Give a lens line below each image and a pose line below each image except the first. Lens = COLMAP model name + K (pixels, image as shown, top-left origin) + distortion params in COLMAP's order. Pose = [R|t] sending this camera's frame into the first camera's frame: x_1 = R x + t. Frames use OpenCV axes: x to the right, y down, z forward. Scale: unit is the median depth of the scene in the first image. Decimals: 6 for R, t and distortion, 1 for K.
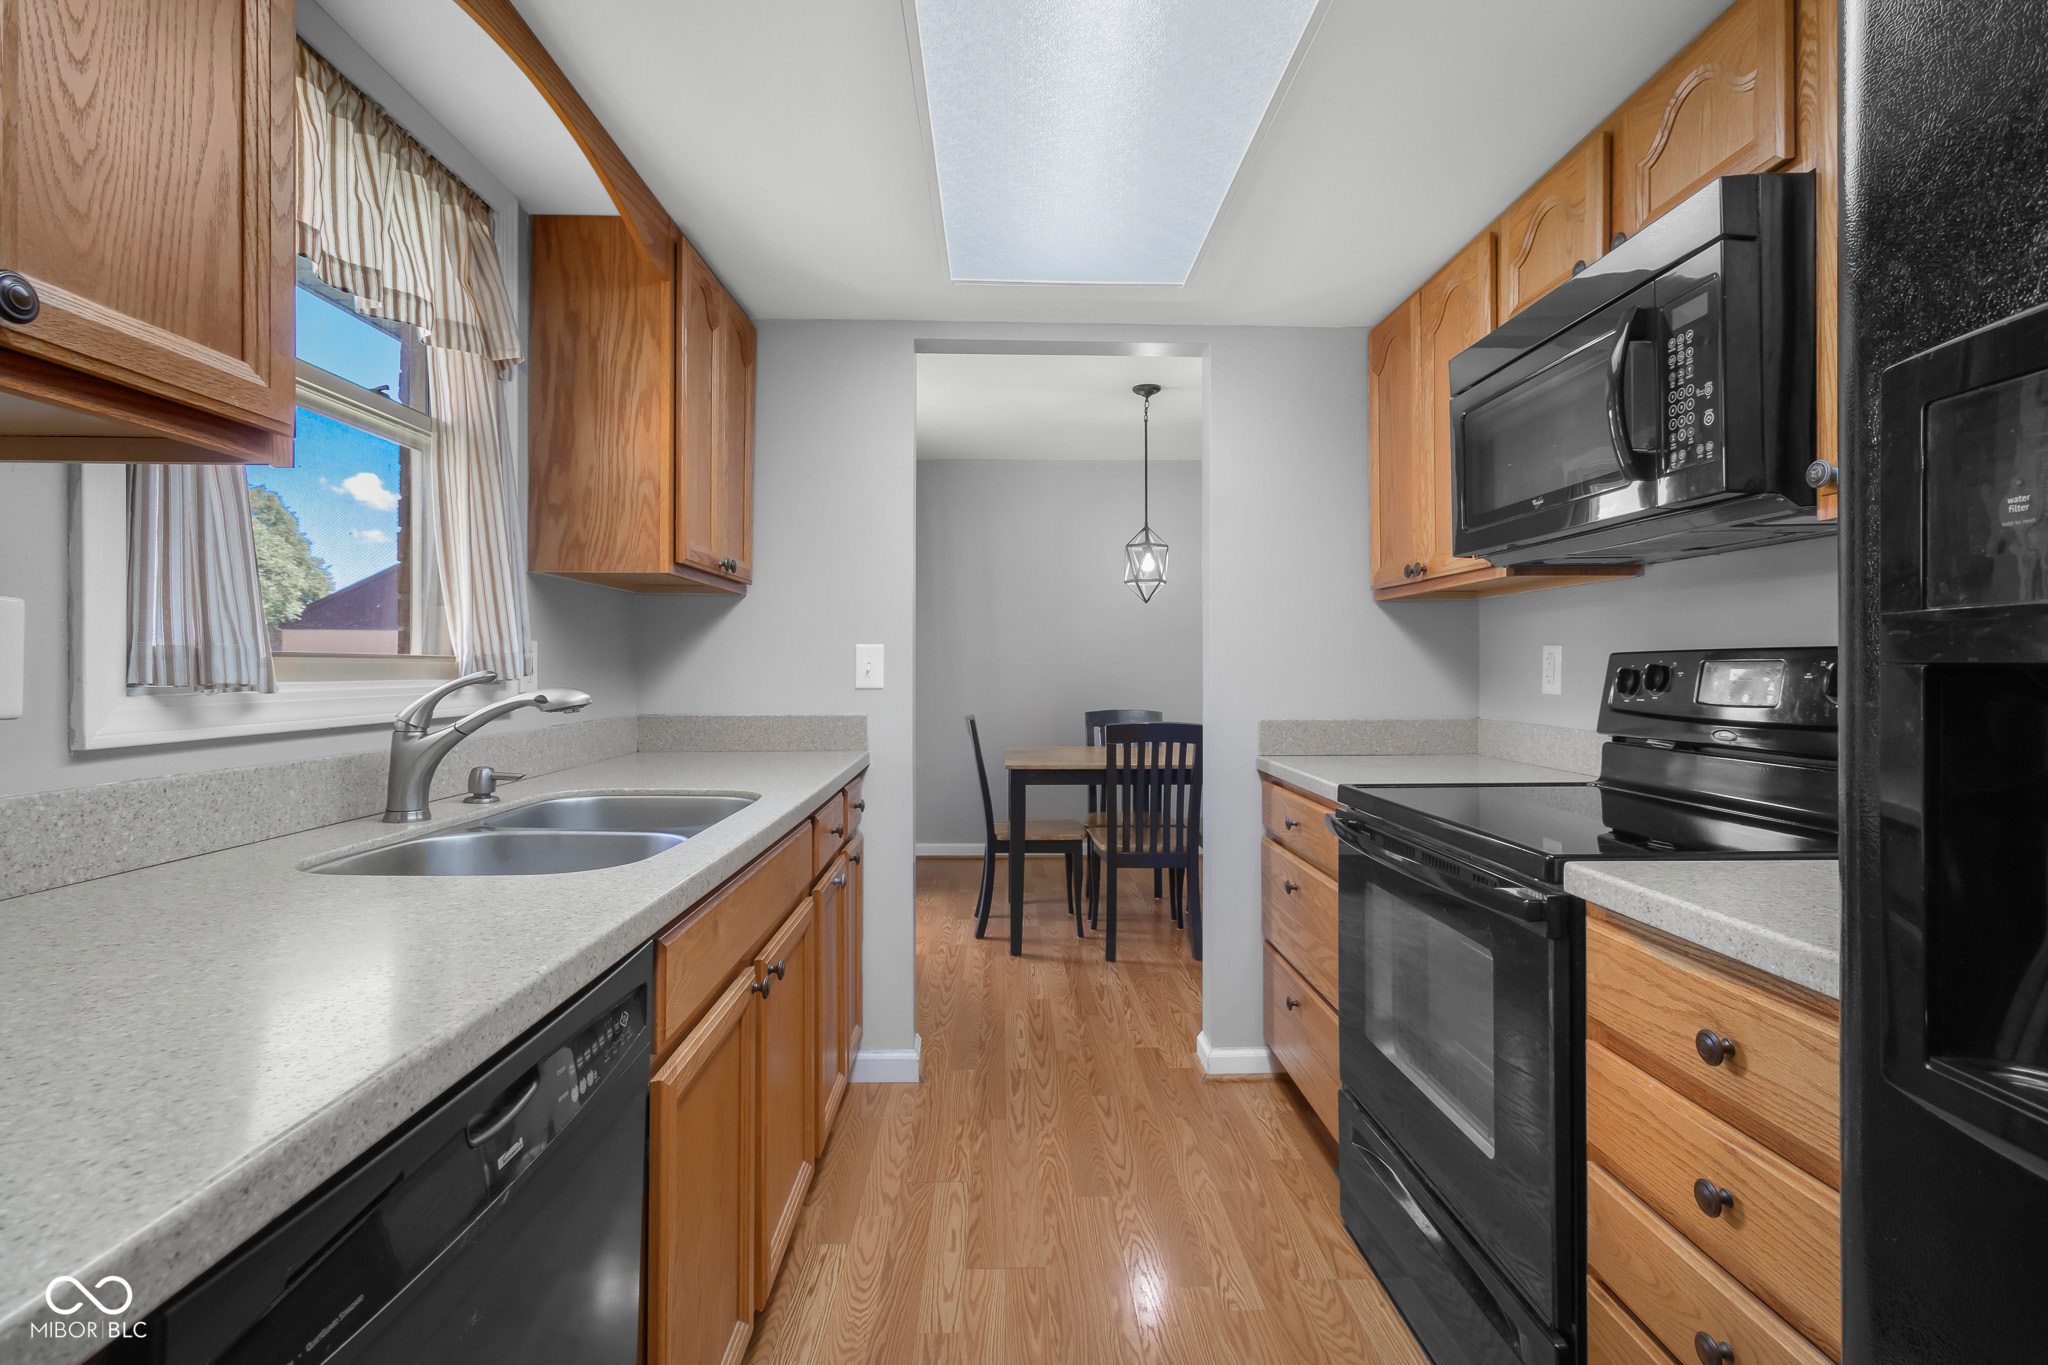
lens RADIAL K [[953.7, 0, 1029.6], [0, 953.7, 673.3], [0, 0, 1]] dist [0.000874, 0.002275]
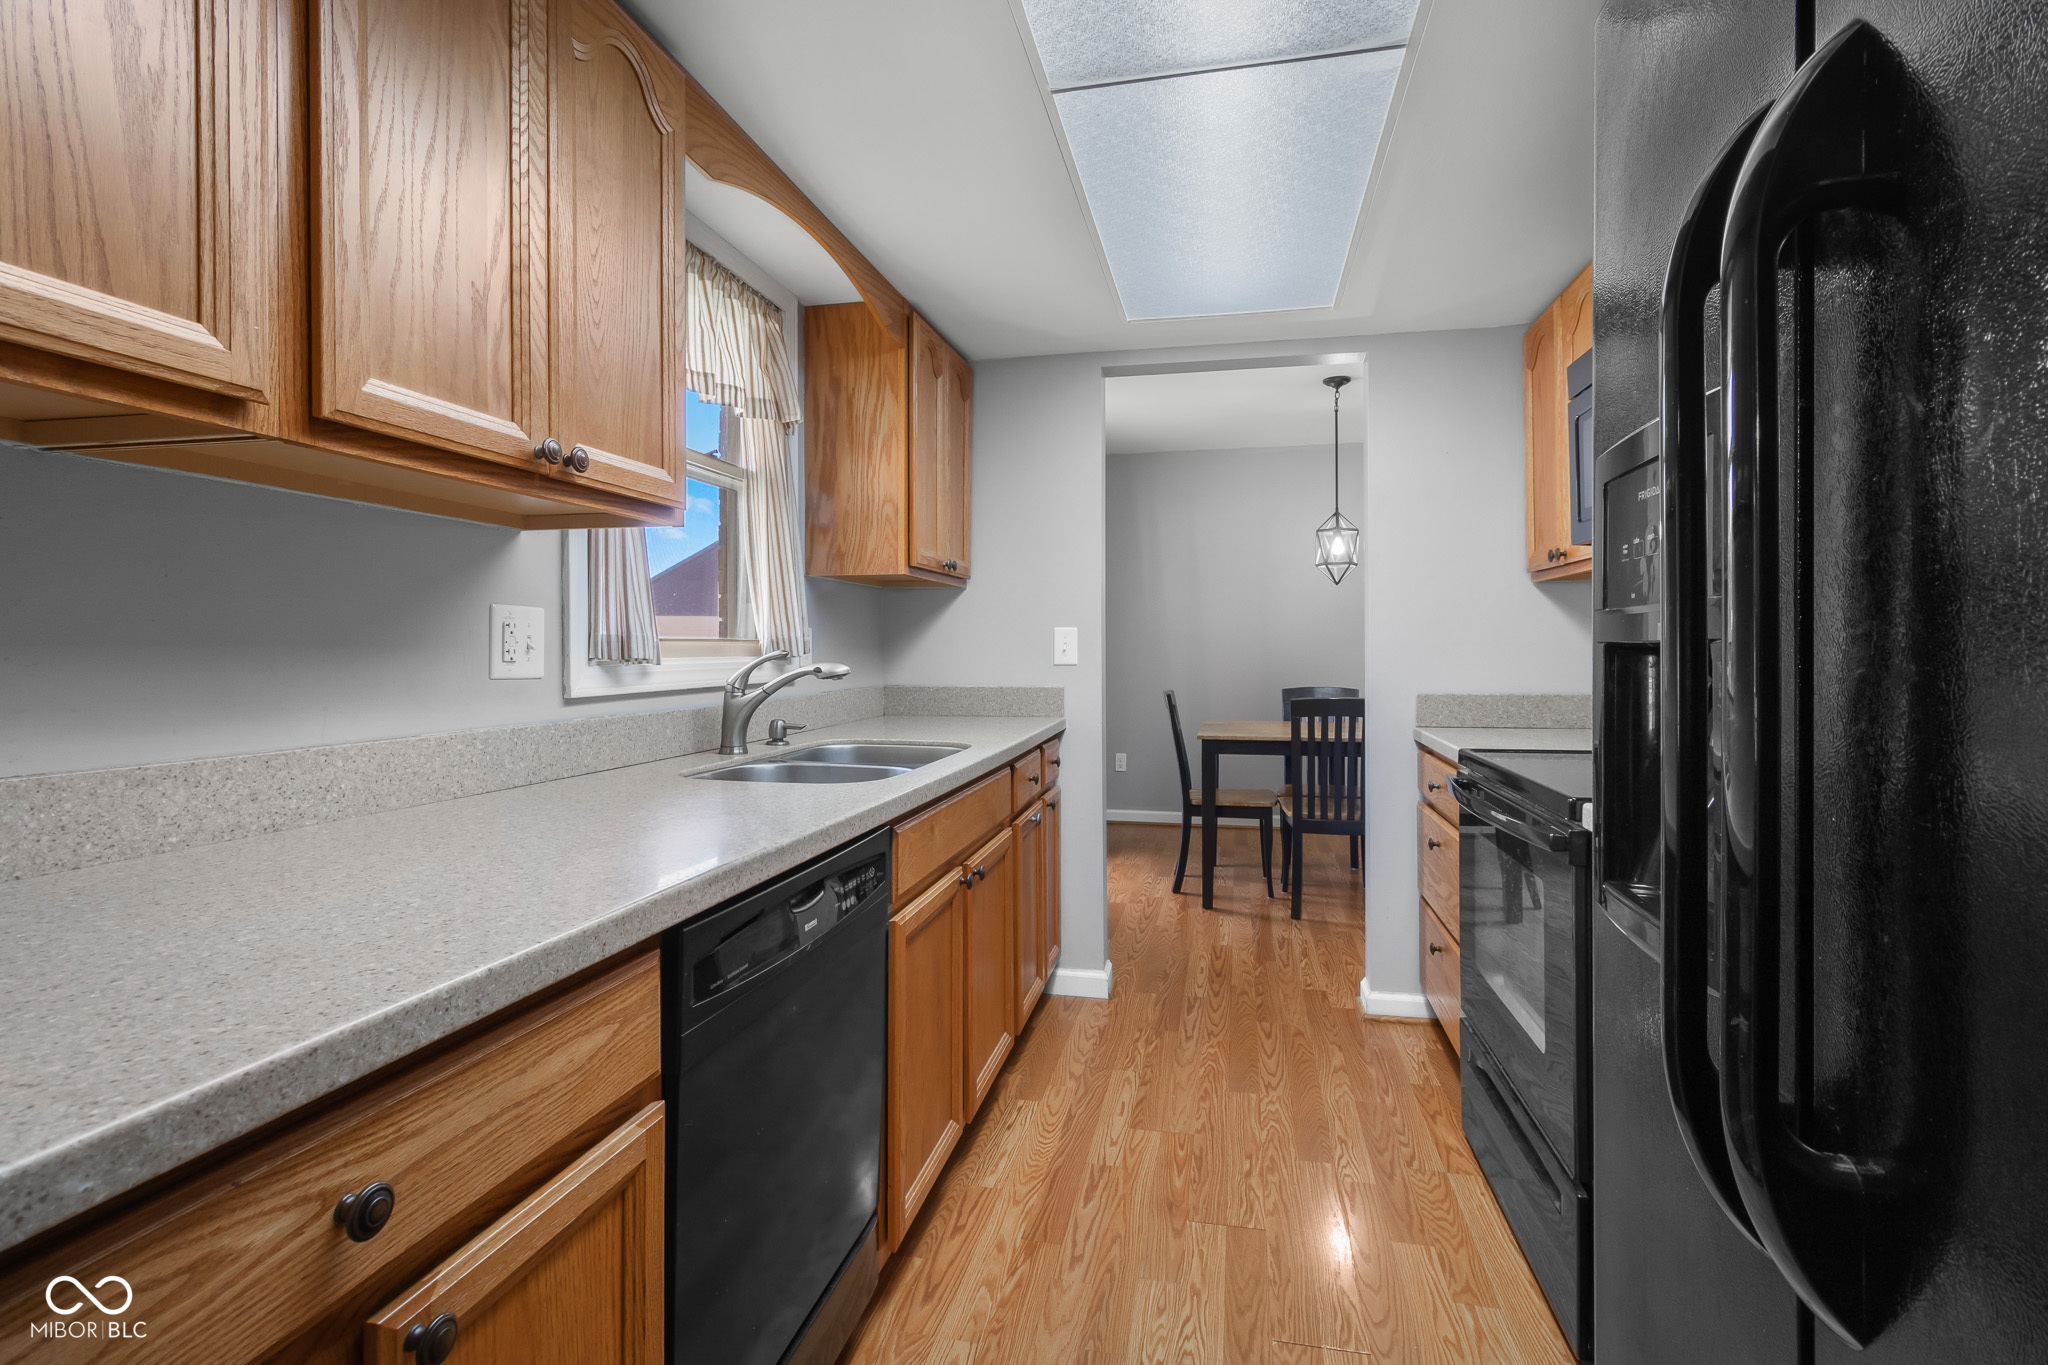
lens RADIAL K [[953.7, 0, 1023.1], [0, 953.7, 674.0], [0, 0, 1]] dist [0.000874, 0.002275]
pose [[0.969254, 0.003970, -0.246030, 0.097256], [0.001556, 0.999751, 0.022263, 0.001381], [0.246057, -0.021962, 0.969007, -0.219329]]
